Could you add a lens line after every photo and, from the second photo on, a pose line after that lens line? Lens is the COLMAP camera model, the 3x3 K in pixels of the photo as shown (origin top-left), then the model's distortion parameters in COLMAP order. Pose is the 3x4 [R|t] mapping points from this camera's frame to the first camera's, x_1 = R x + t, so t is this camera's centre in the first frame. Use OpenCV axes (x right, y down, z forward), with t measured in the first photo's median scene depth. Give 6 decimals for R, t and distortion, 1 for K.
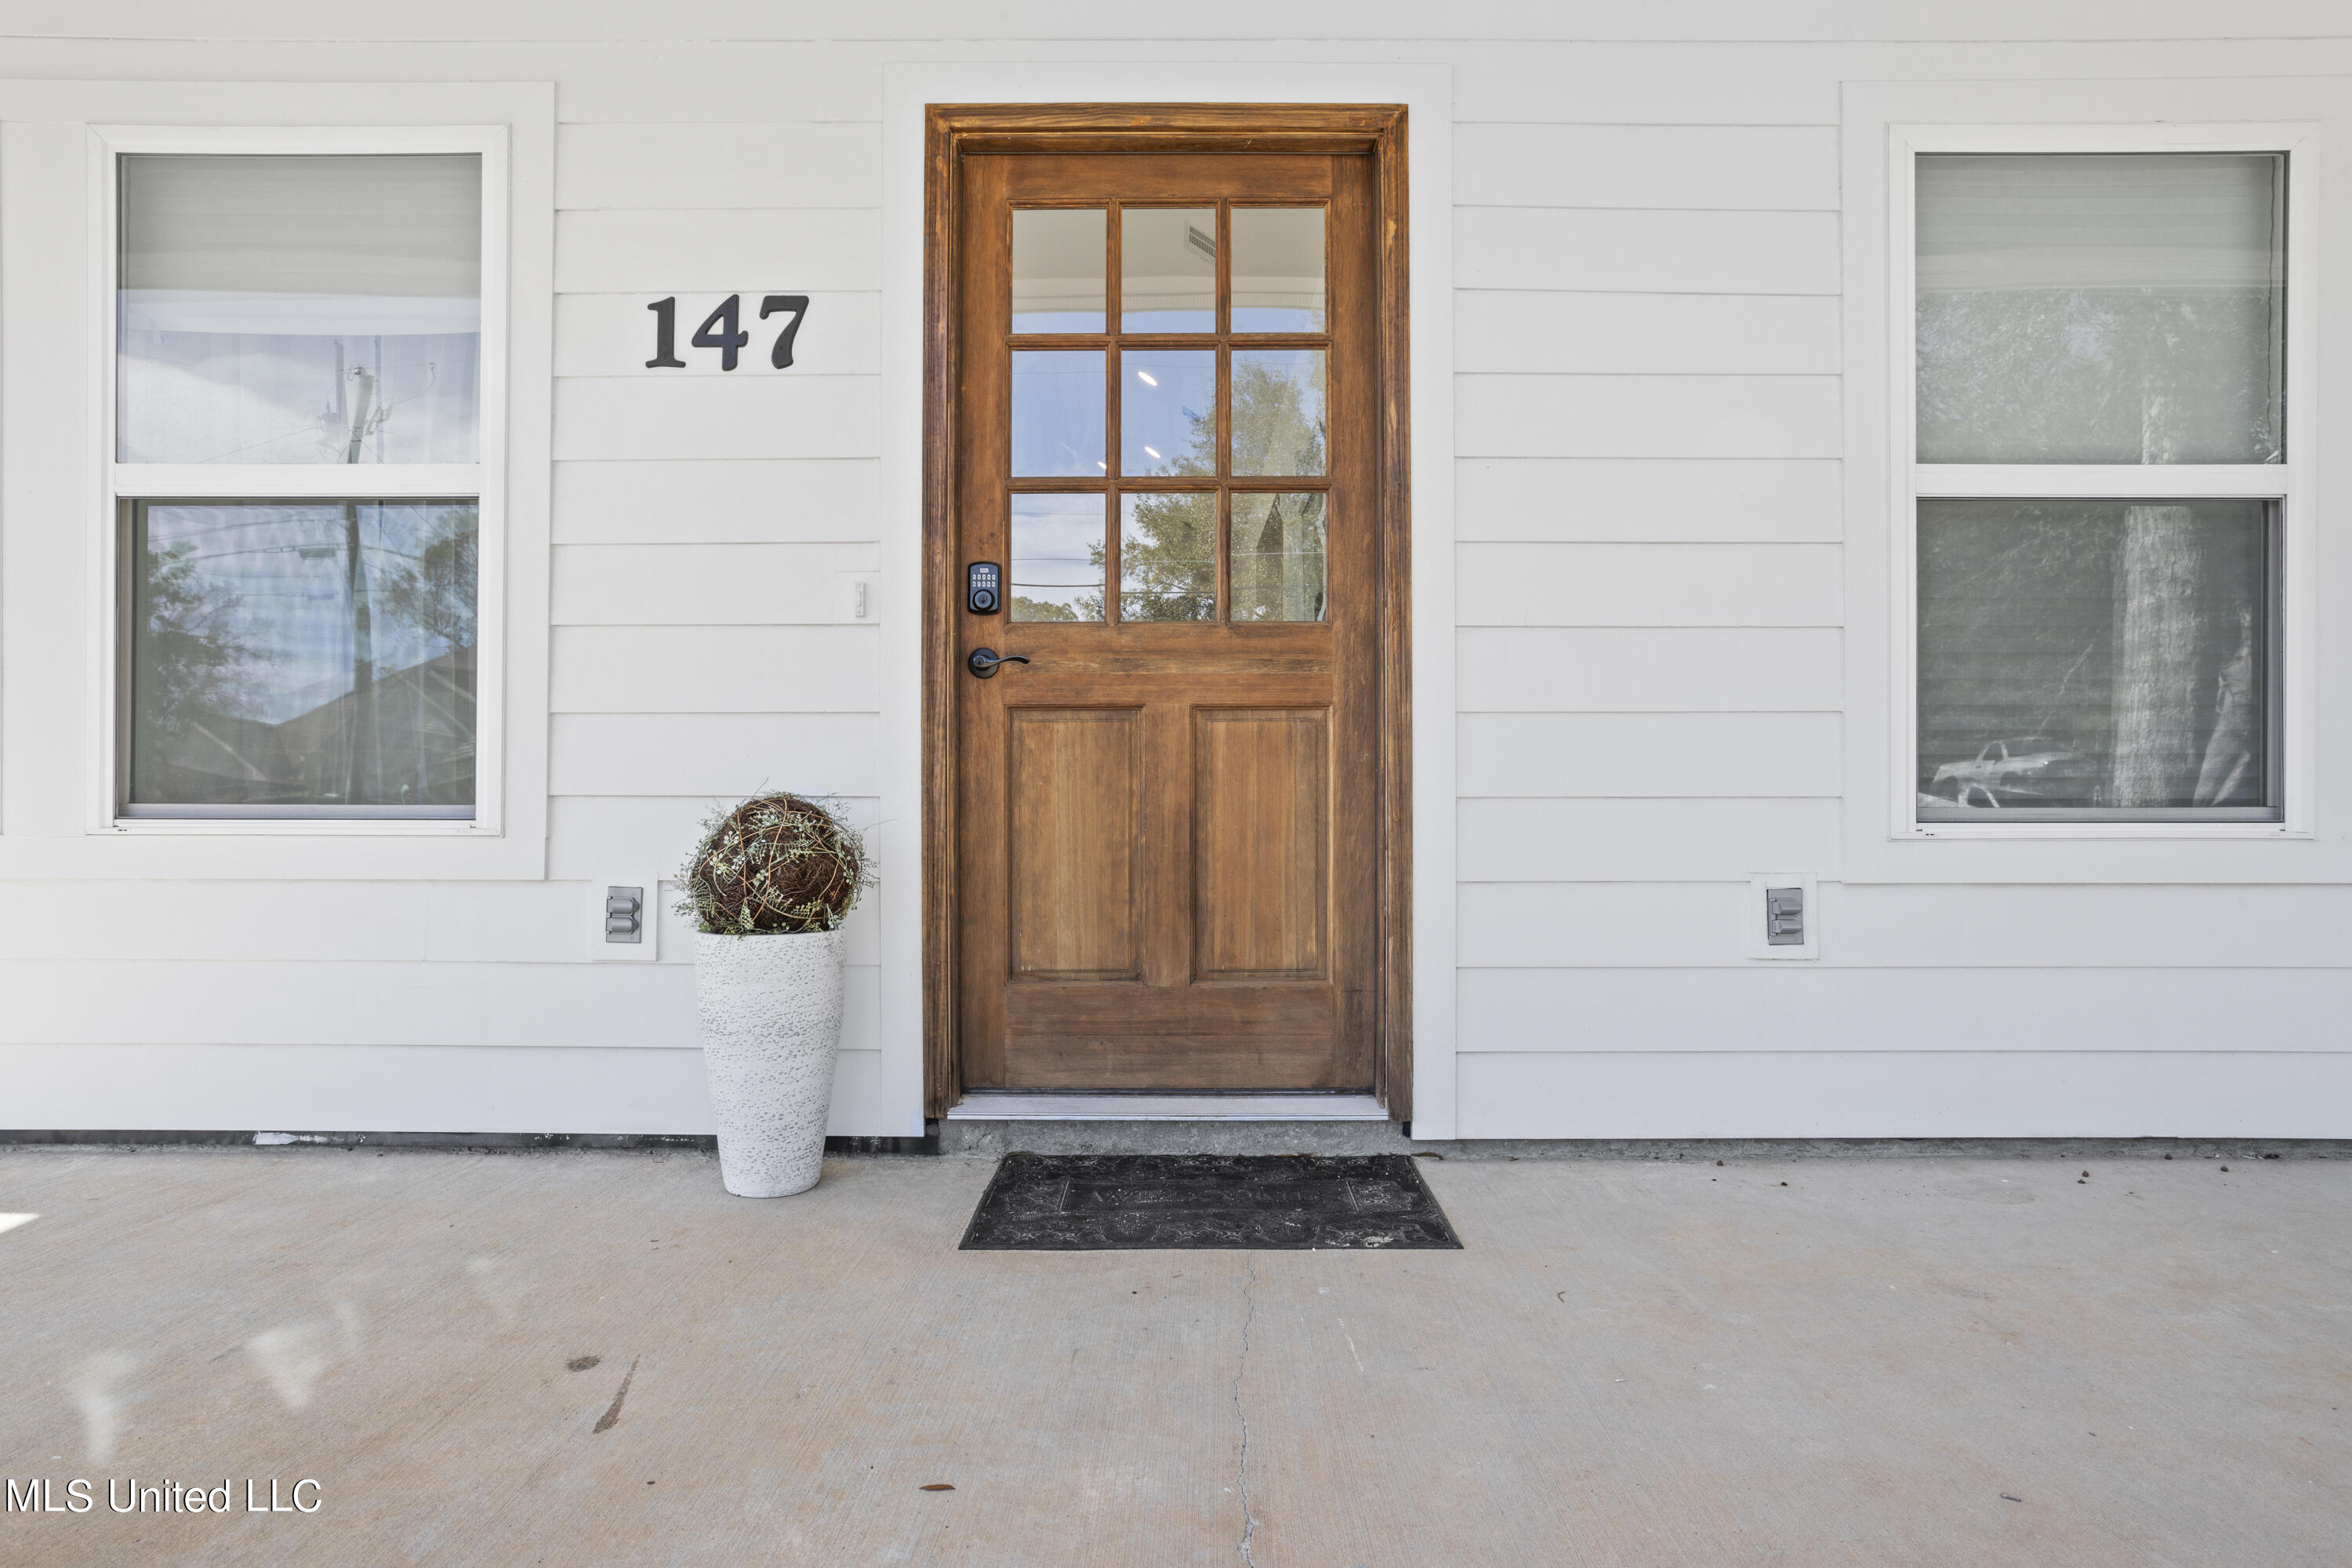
lens RADIAL K [[1345.0, 0, 1177.4], [0, 1345.0, 775.2], [0, 0, 1]] dist [-0.007778, -0.000529]
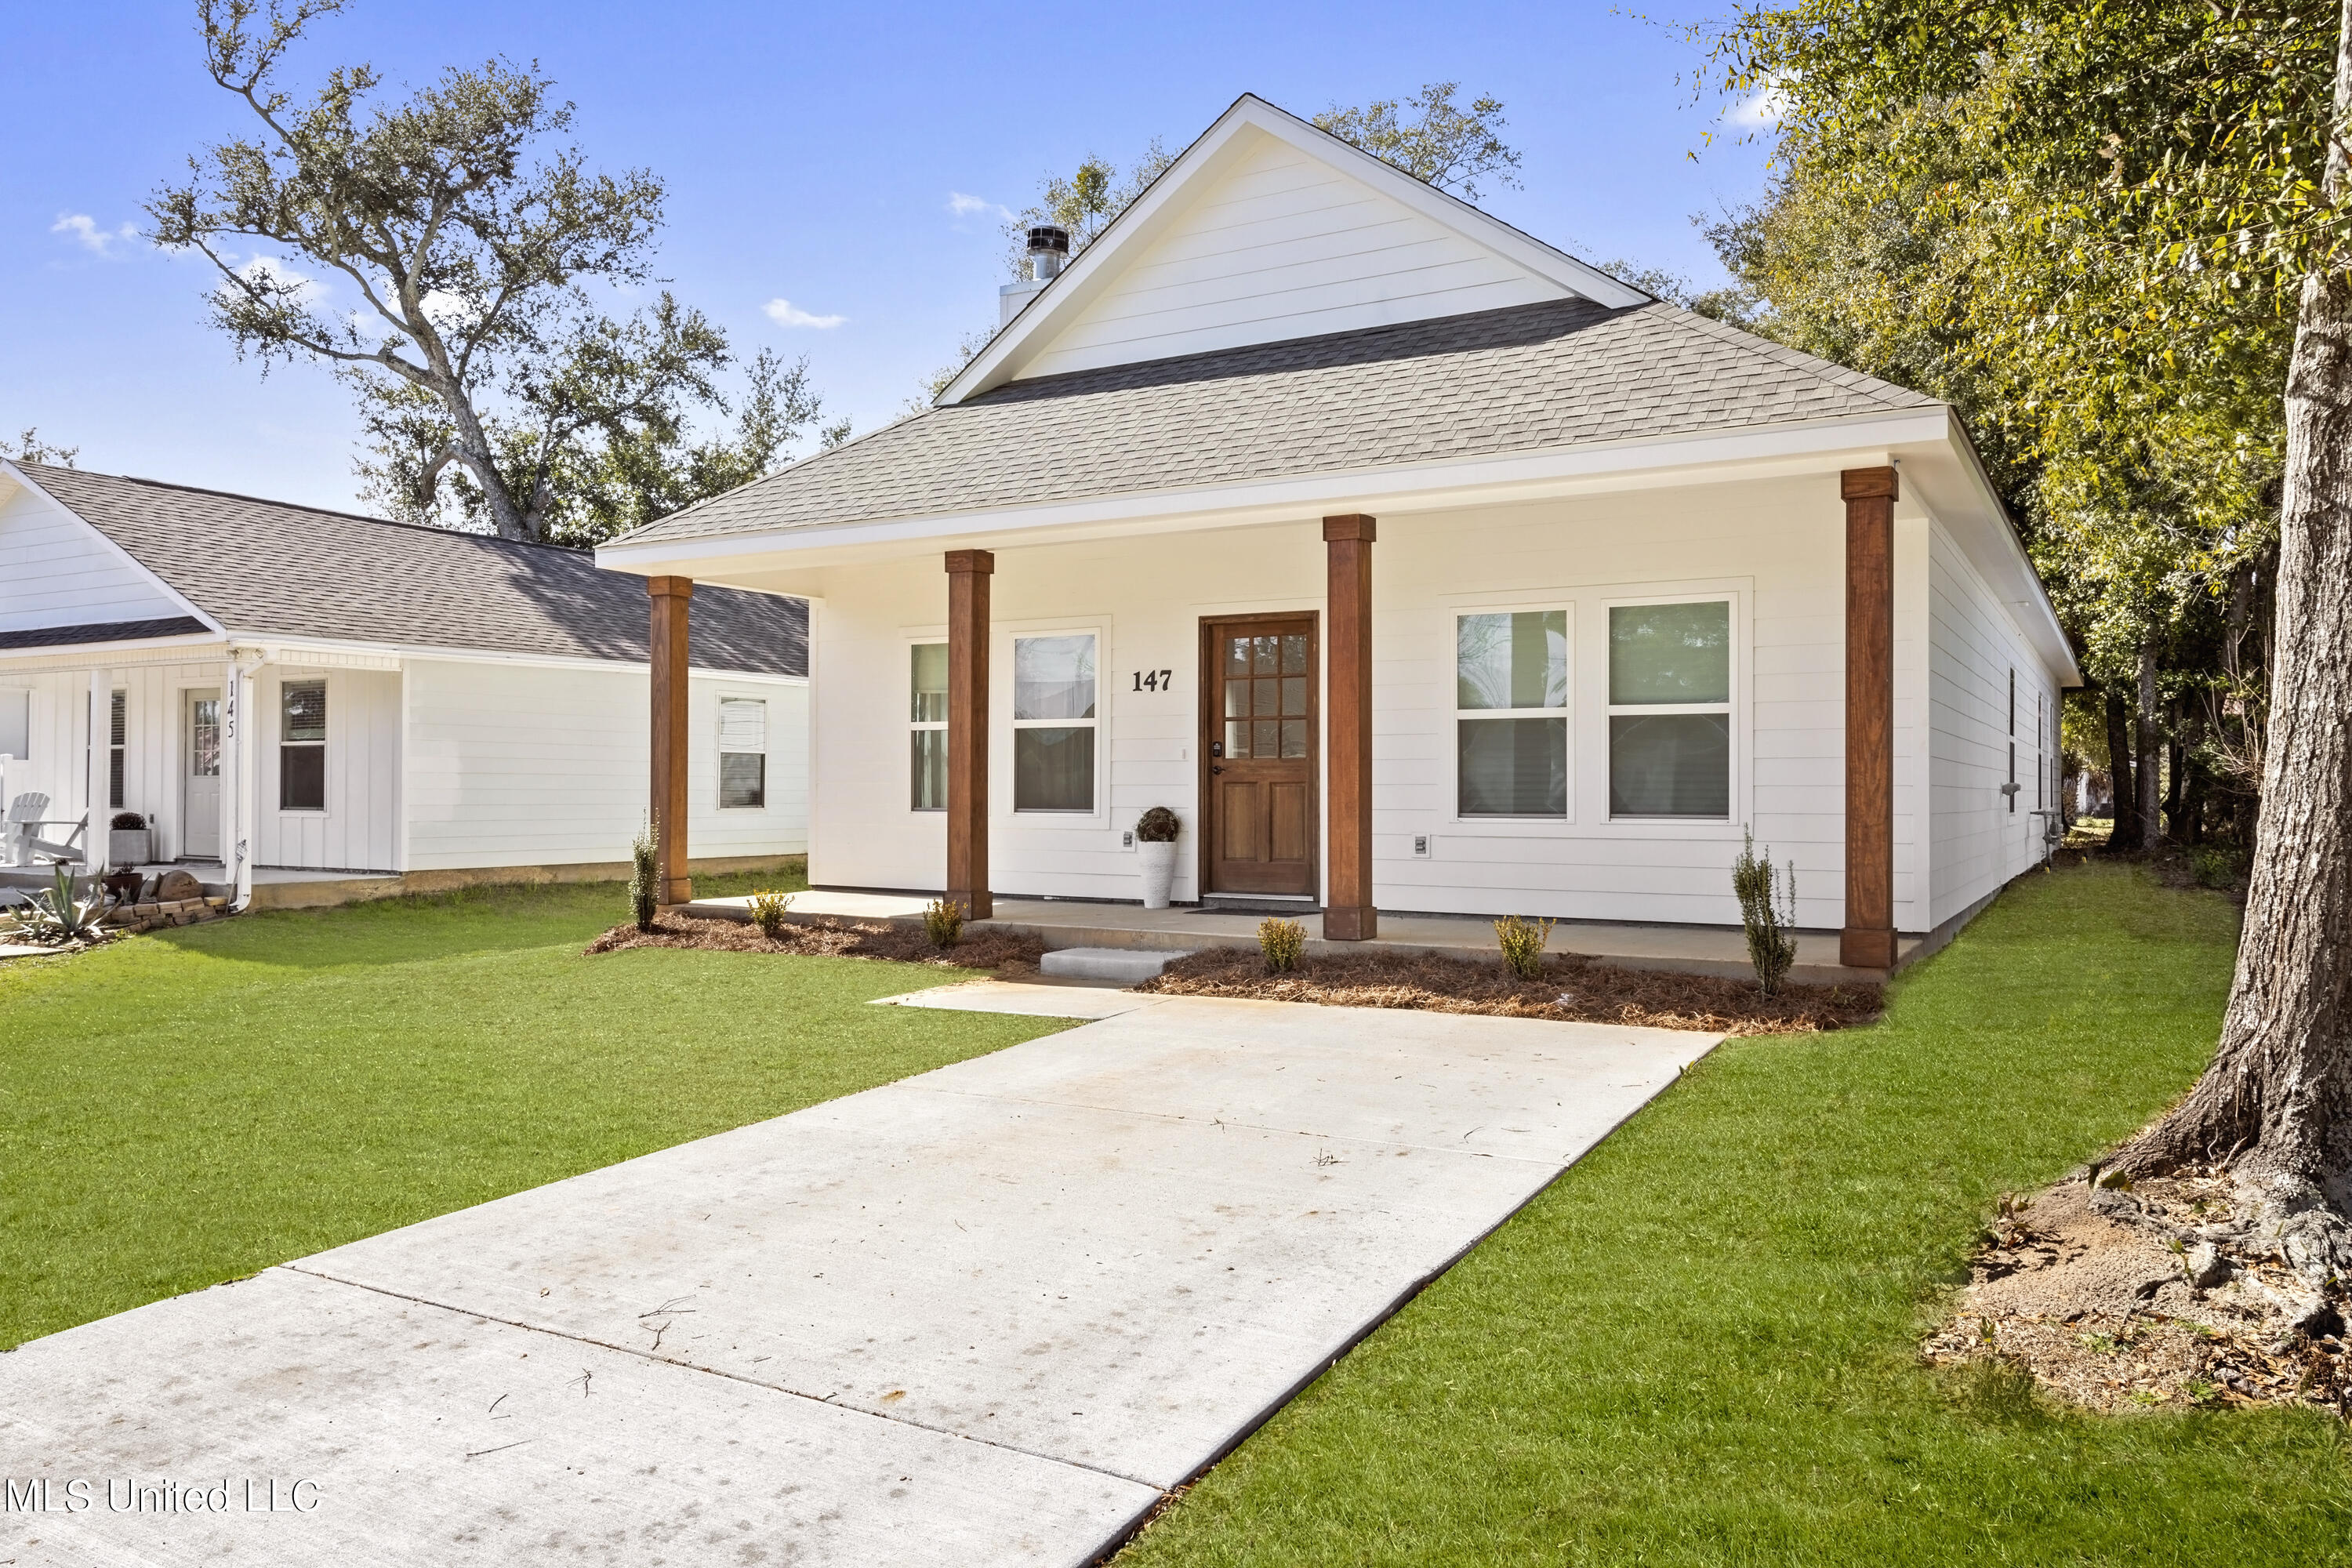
lens RADIAL K [[1703.4, 0, 1174.7], [0, 1703.4, 785.1], [0, 0, 1]] dist [0.000548, 0.000003]
pose [[0.871273, 0.001484, -0.490797, 1.990471], [-0.003905, 0.999985, -0.003908, -0.026657], [0.490784, 0.005321, 0.871265, -3.004449]]
